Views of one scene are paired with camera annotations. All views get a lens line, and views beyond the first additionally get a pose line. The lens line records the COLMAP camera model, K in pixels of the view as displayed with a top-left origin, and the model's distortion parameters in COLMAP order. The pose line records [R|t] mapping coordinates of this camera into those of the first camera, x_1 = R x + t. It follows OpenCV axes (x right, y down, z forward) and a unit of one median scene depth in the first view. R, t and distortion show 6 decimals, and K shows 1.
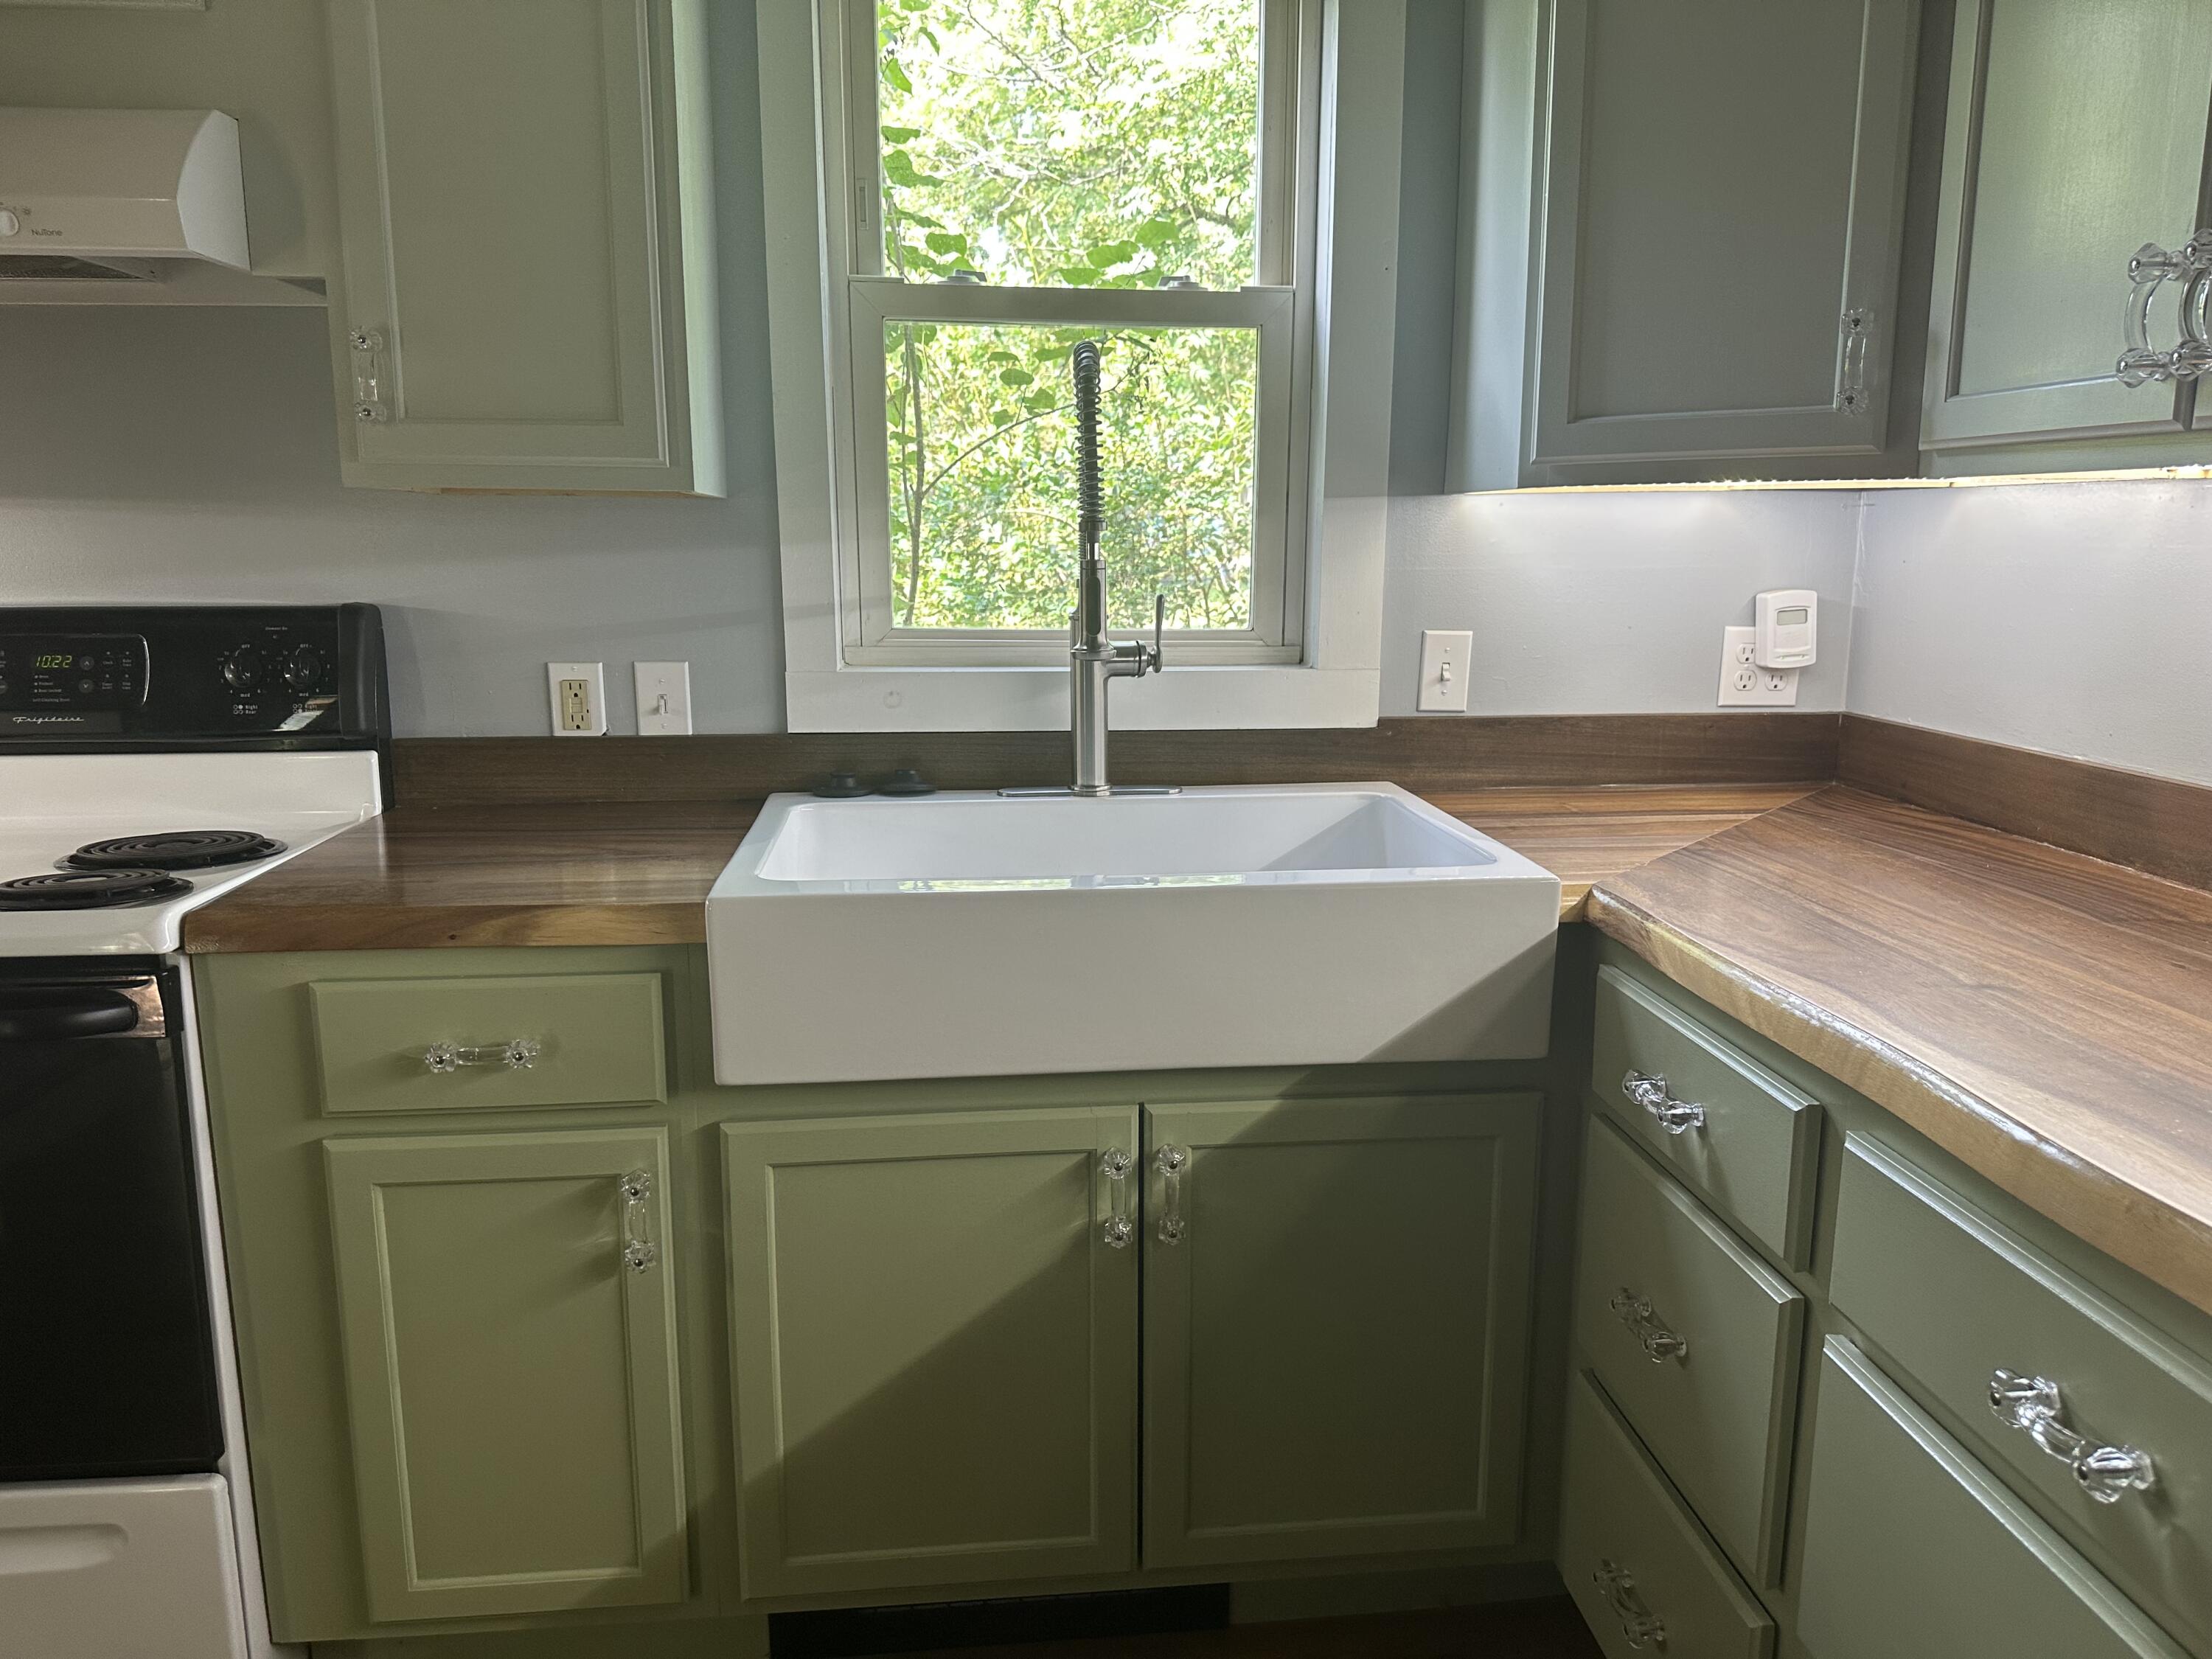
lens RADIAL K [[1549.1, 0, 1098.1], [0, 1549.1, 822.3], [0, 0, 1]] dist [0.013875, 0.000369]
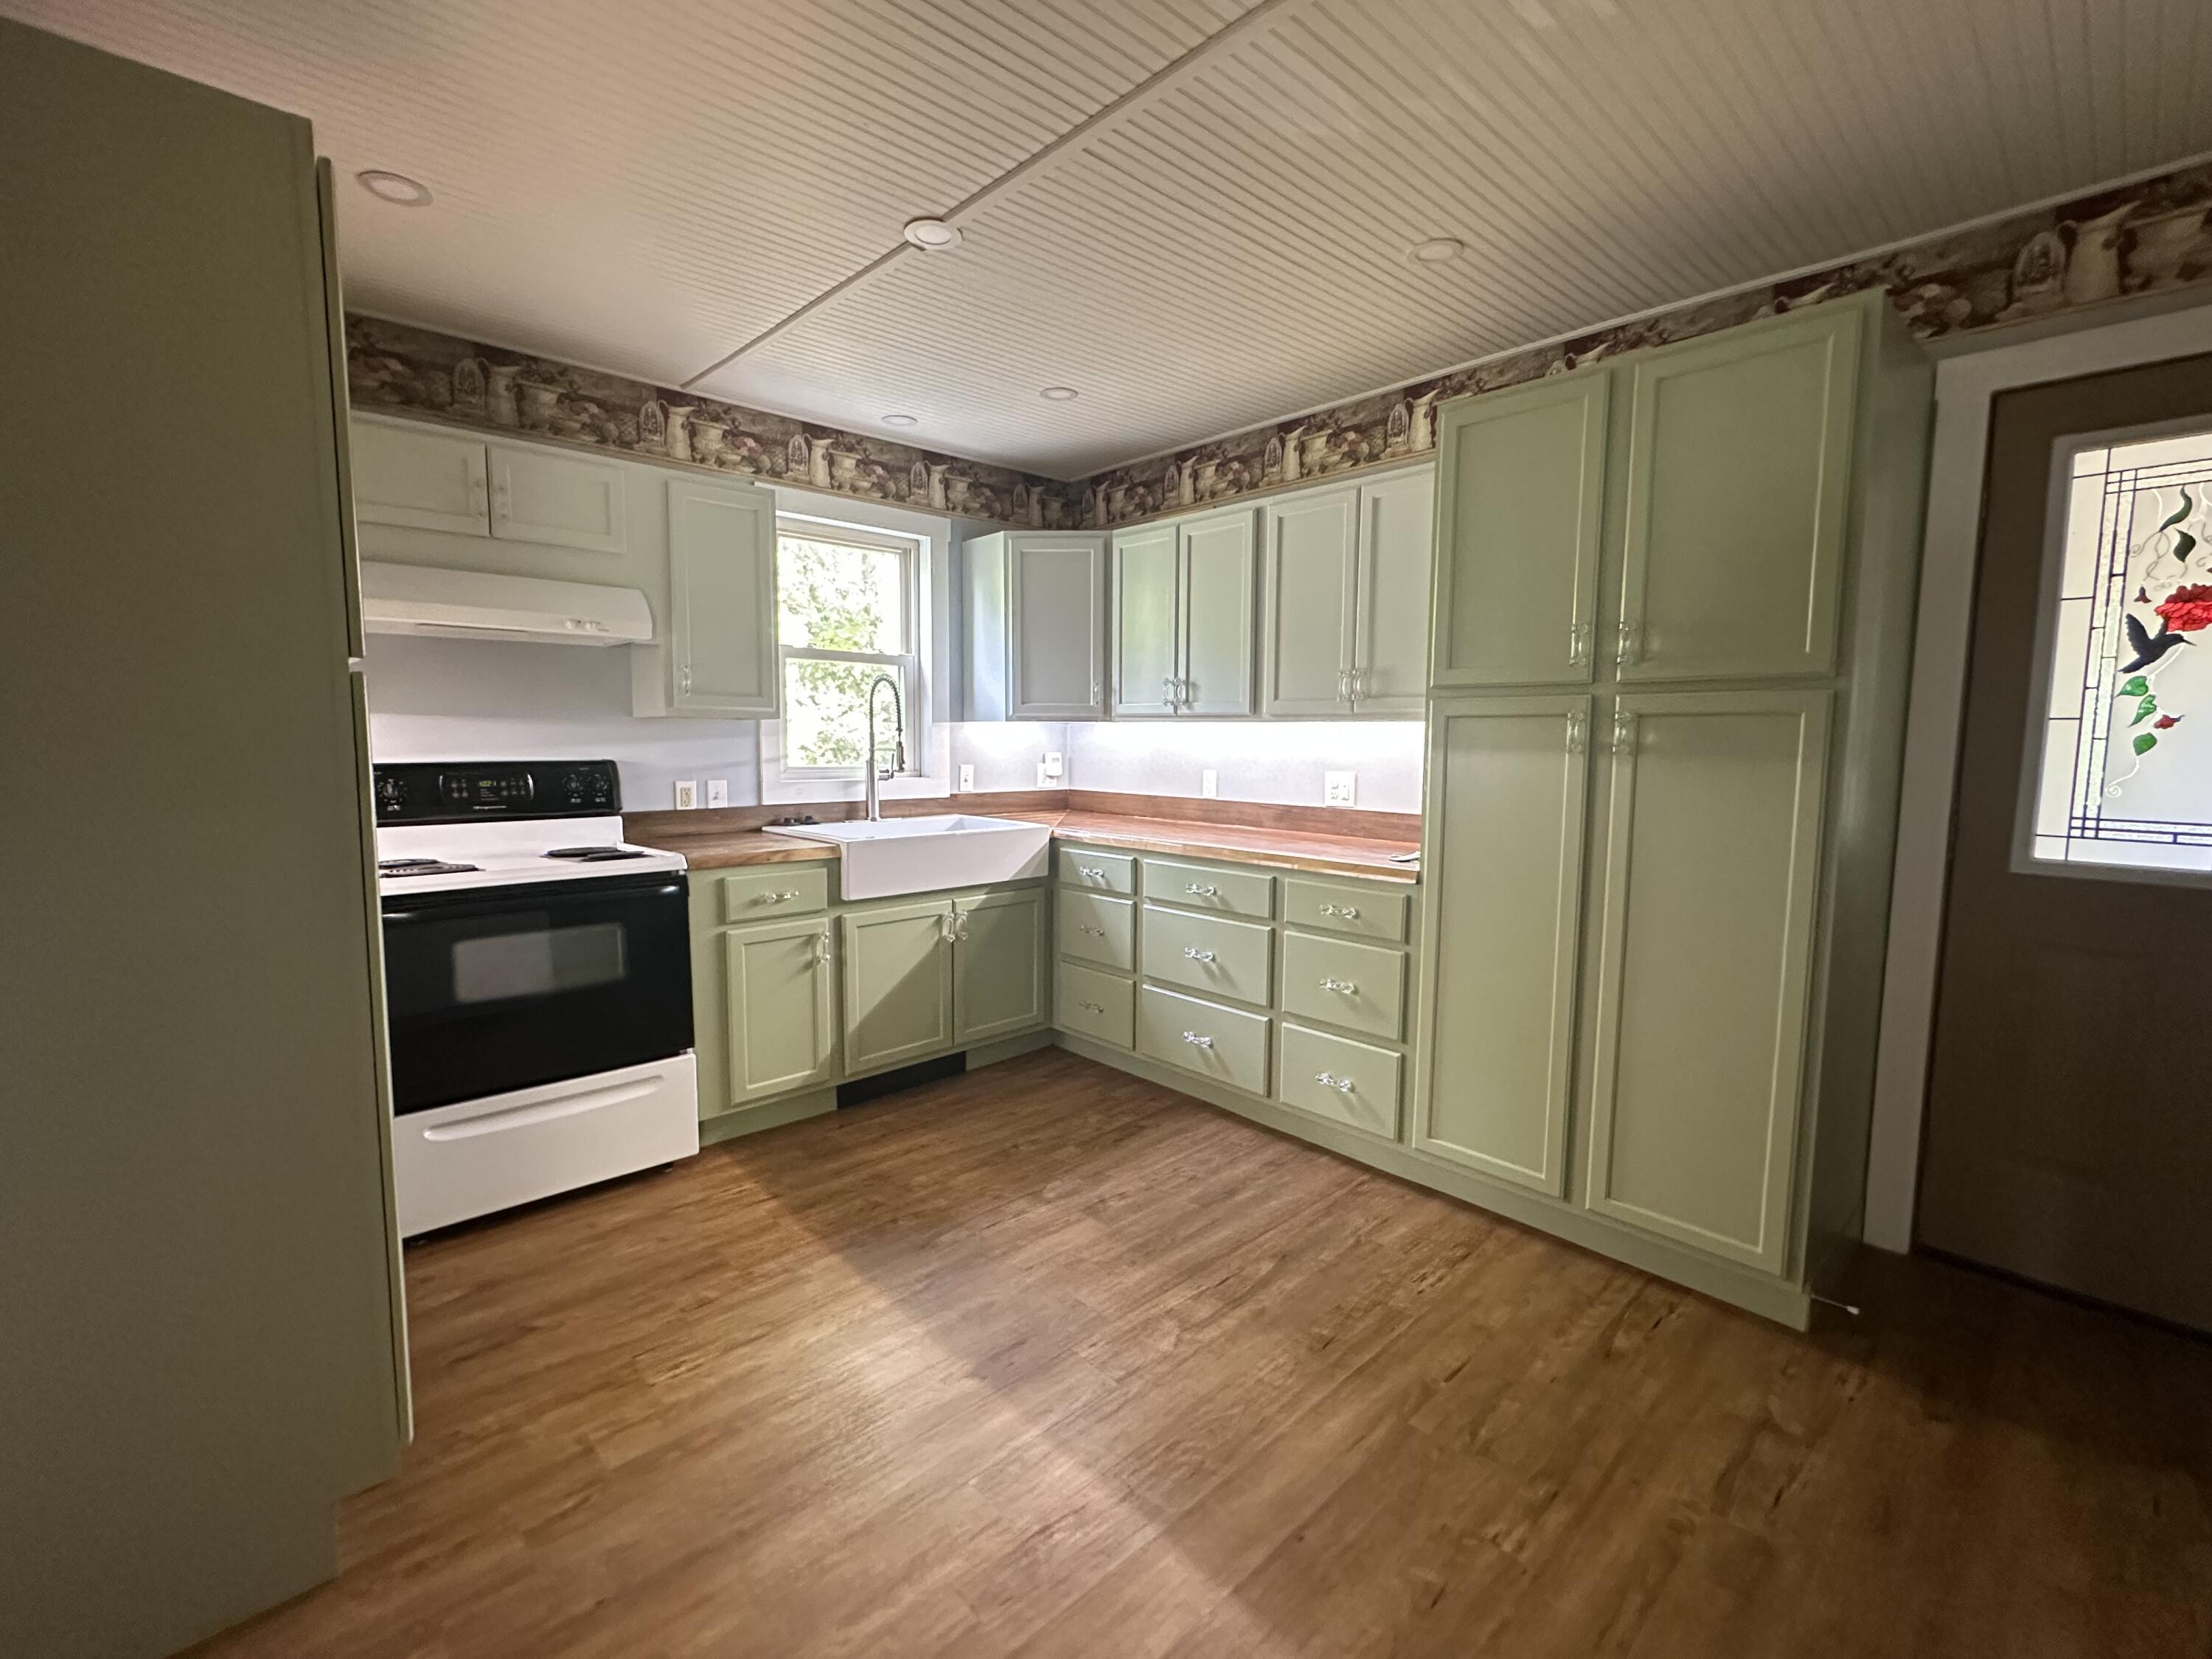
lens RADIAL K [[976.3, 0, 1102.7], [0, 976.3, 829.5], [0, 0, 1]] dist [-0.000882, -0.000045]
pose [[0.785592, -0.052440, 0.616519, -0.922482], [0.105133, 0.993226, -0.049482, 0.152722], [-0.609748, 0.103689, 0.785784, -0.815038]]
